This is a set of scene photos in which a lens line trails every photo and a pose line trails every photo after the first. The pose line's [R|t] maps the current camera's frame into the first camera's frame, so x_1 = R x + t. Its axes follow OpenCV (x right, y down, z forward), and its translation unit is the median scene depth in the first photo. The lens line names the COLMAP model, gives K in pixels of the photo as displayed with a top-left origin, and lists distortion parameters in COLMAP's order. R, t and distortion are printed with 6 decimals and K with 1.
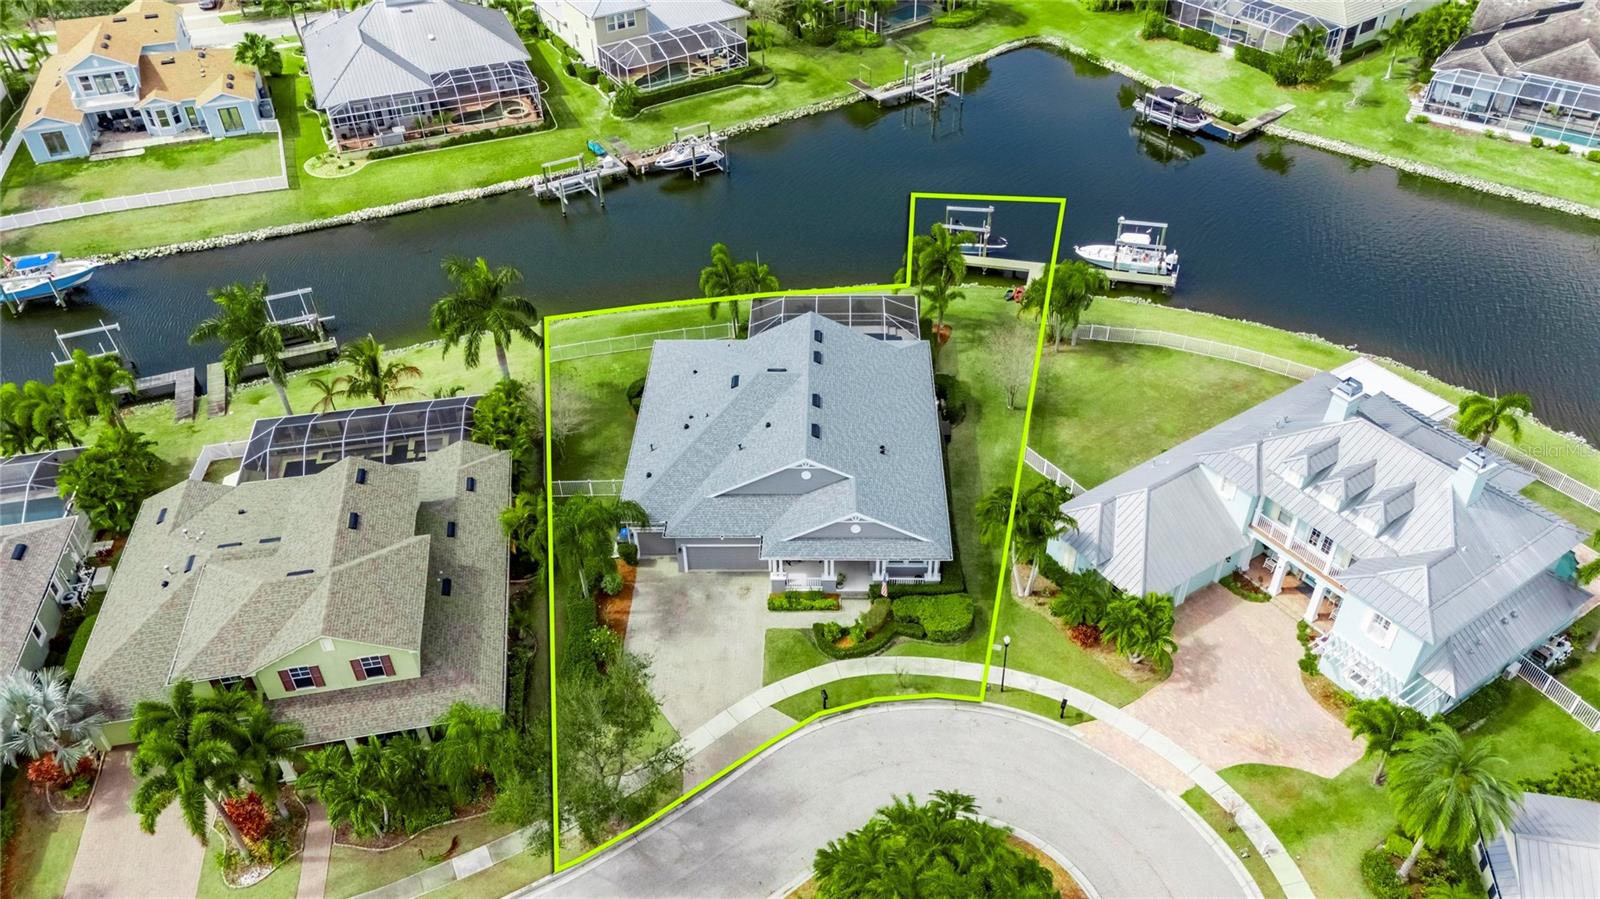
lens RADIAL K [[1173.5, 0, 807.6], [0, 1173.5, 449.8], [0, 0, 1]] dist [0.076446, -0.072400]
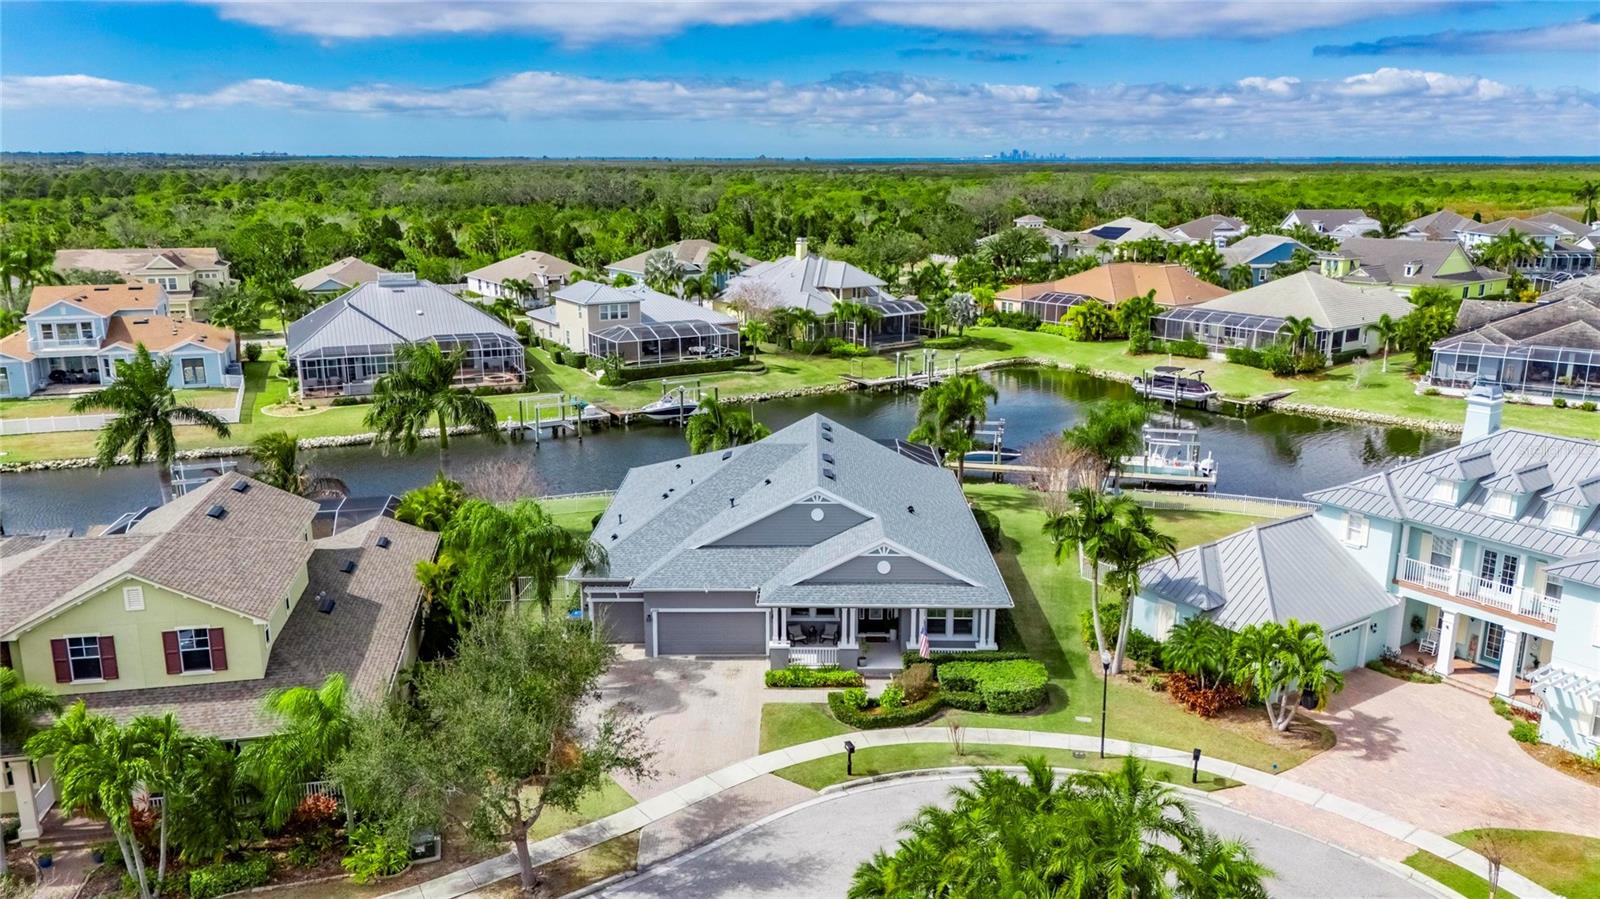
lens RADIAL K [[1173.5, 0, 807.6], [0, 1173.5, 449.8], [0, 0, 1]] dist [0.076446, -0.072400]
pose [[0.999639, 0.015117, 0.022190, -0.015665], [-0.004270, 0.905434, -0.424466, 0.190092], [-0.026509, 0.424218, 0.905172, 0.164382]]
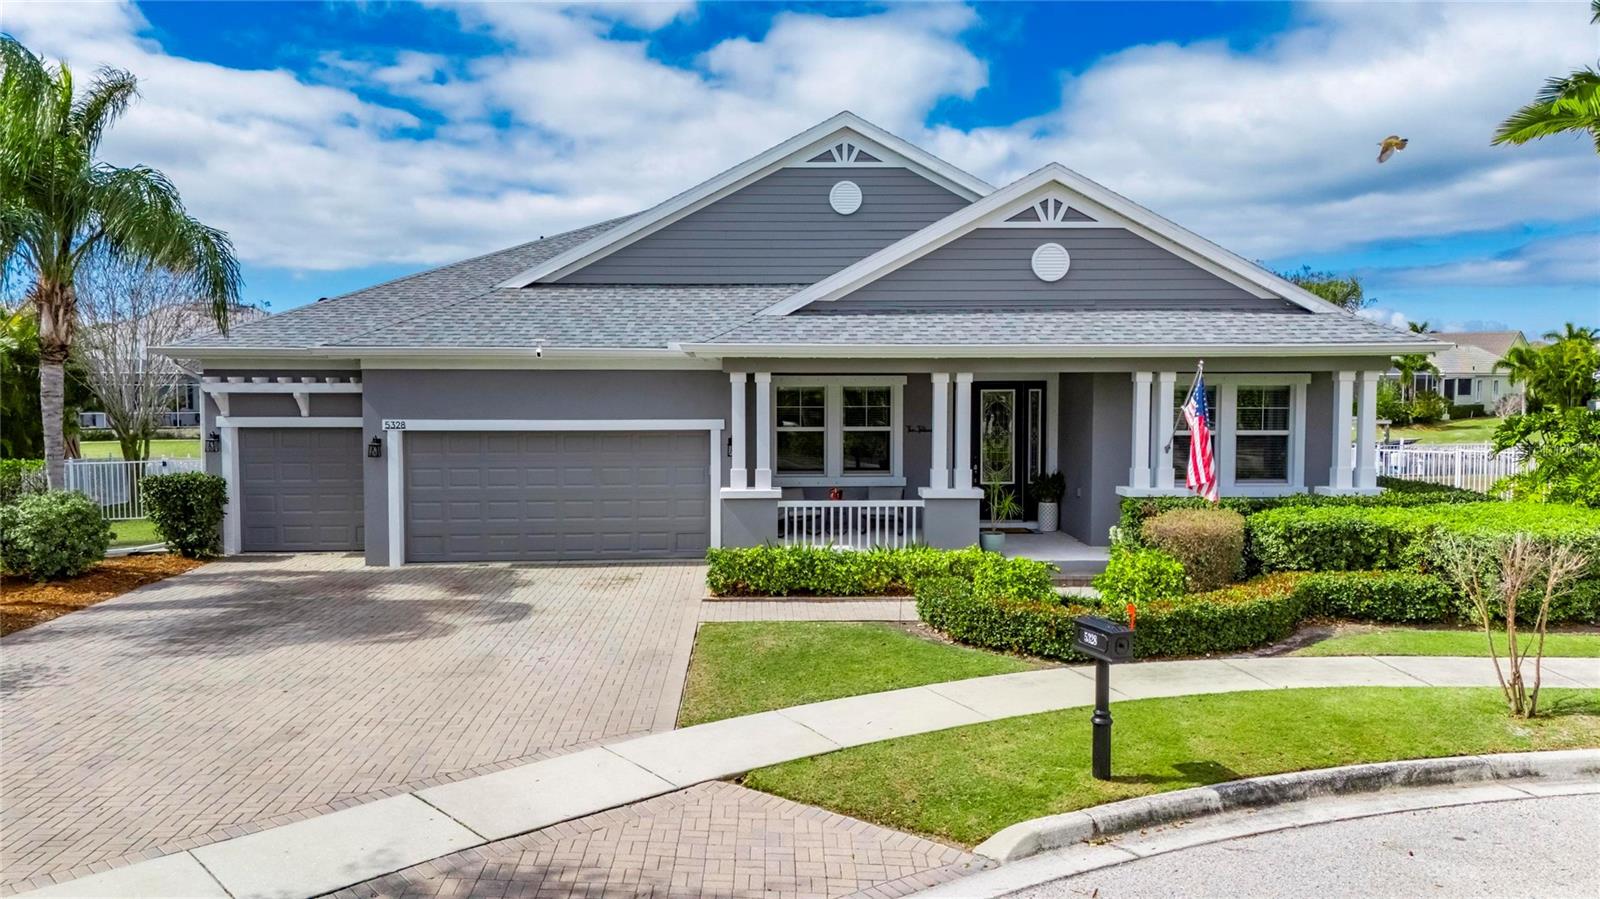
lens RADIAL K [[1186.5, 0, 800.0], [0, 1186.5, 449.5], [0, 0, 1]] dist [0.039006, -0.002367]
pose [[0.997995, 0.013581, 0.061822, -0.018201], [0.025175, 0.810963, -0.584555, 0.151930], [-0.058074, 0.584940, 0.808995, 0.478547]]
